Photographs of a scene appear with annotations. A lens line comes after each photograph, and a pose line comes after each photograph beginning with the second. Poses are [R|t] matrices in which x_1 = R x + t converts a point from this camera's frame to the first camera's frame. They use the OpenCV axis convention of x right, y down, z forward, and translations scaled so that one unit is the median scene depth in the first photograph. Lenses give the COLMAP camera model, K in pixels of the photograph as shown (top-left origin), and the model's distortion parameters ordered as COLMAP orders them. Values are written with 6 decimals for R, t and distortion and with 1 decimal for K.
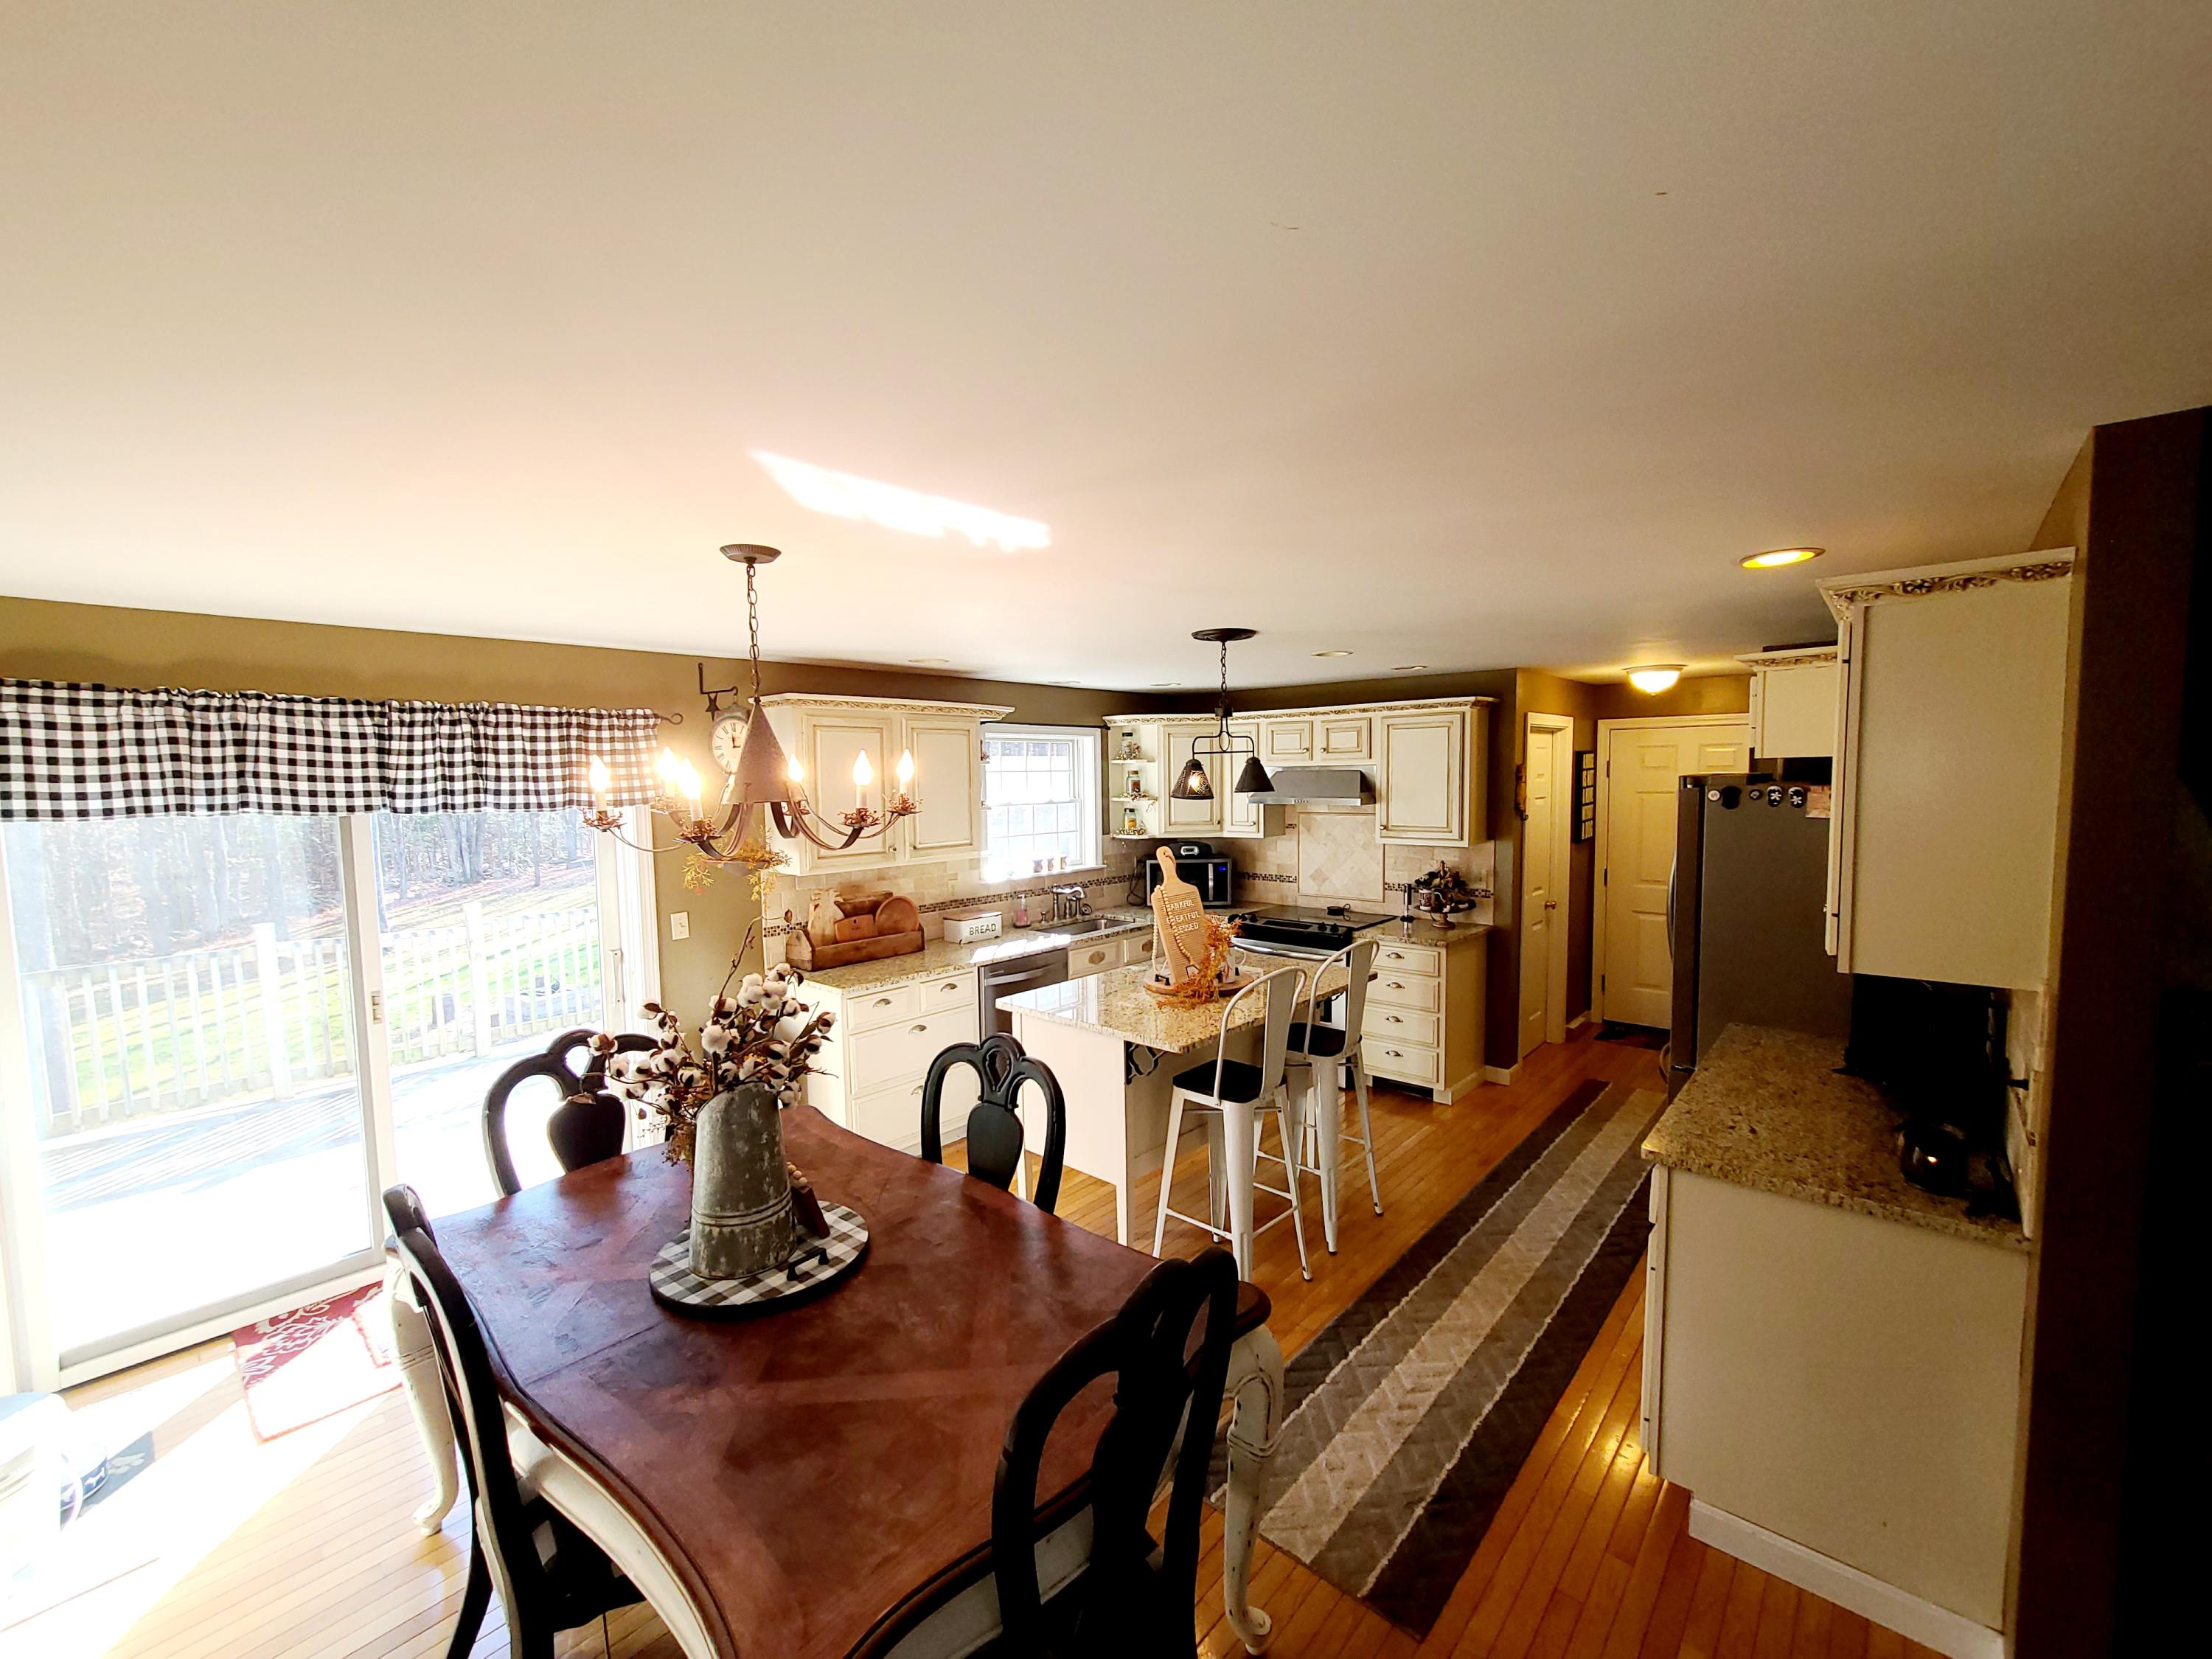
lens RADIAL K [[903.4, 0, 1105.8], [0, 903.4, 838.0], [0, 0, 1]] dist [-0.002437, 0.000376]
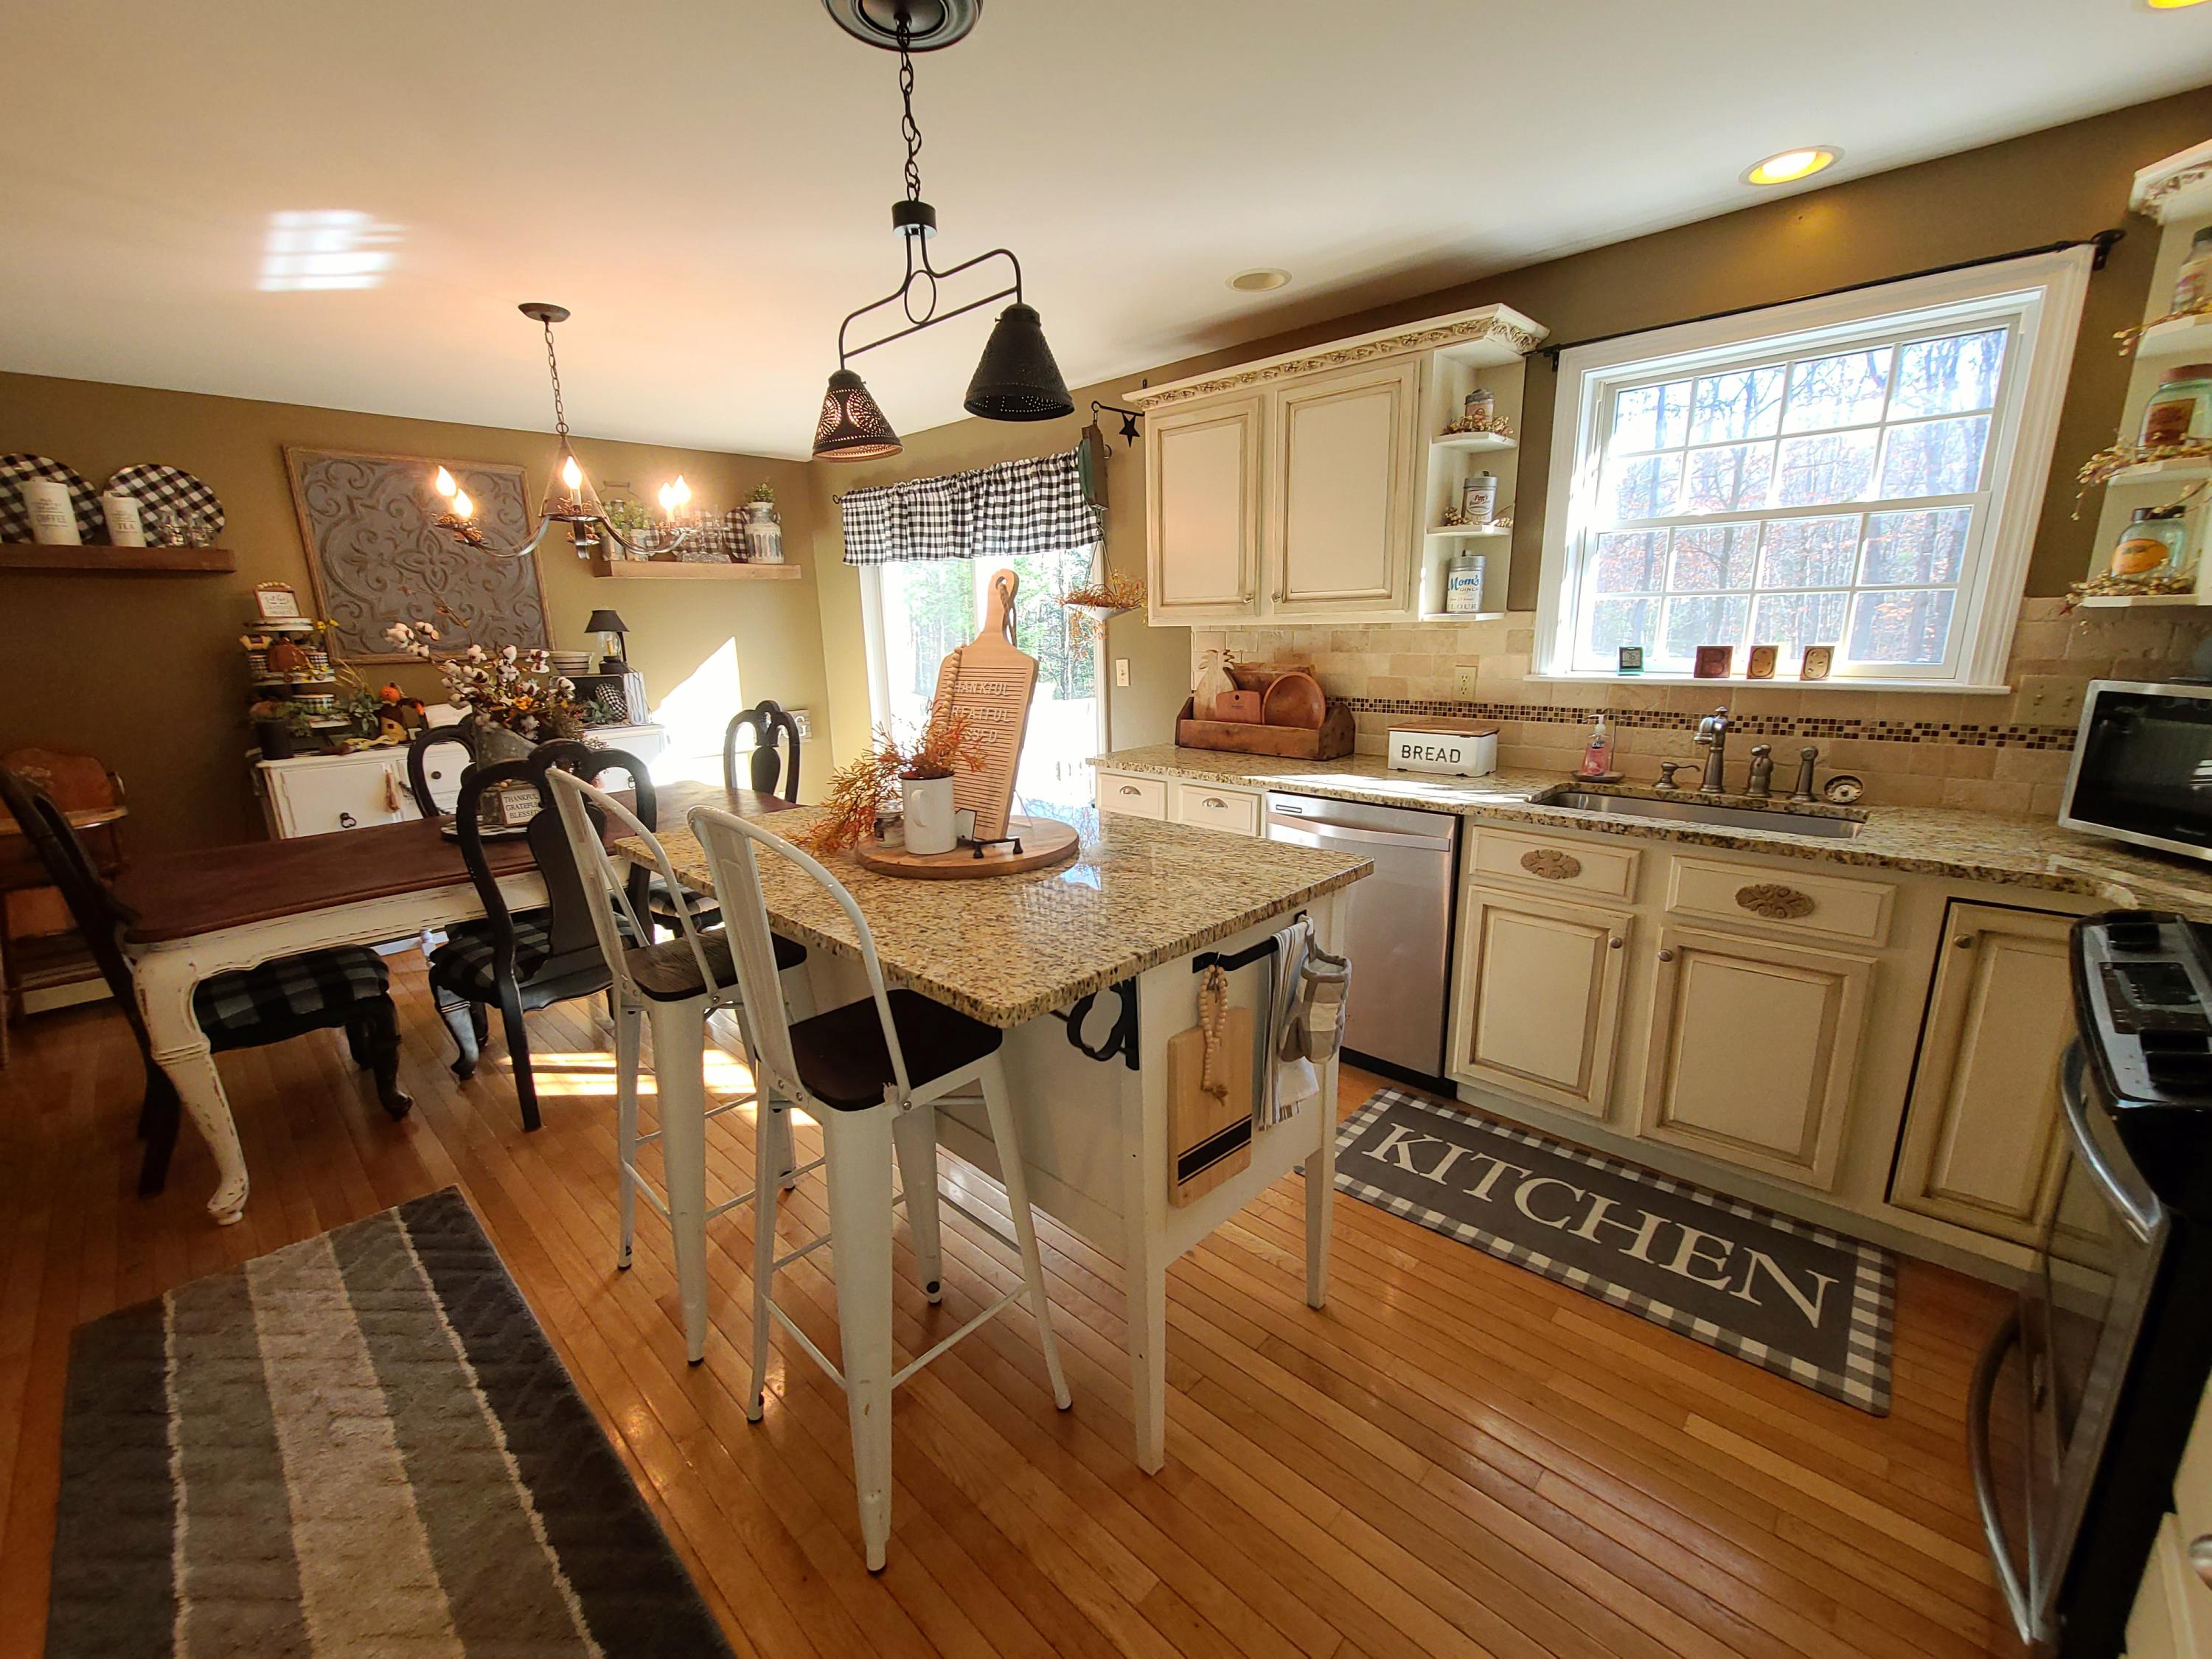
lens RADIAL K [[903.4, 0, 1105.8], [0, 903.4, 838.0], [0, 0, 1]] dist [-0.002437, 0.000376]
pose [[-0.026575, 0.251014, -0.967618, 0.558682], [-0.050526, 0.966386, 0.252082, 0.024286], [0.998369, 0.055589, -0.012999, 1.030744]]
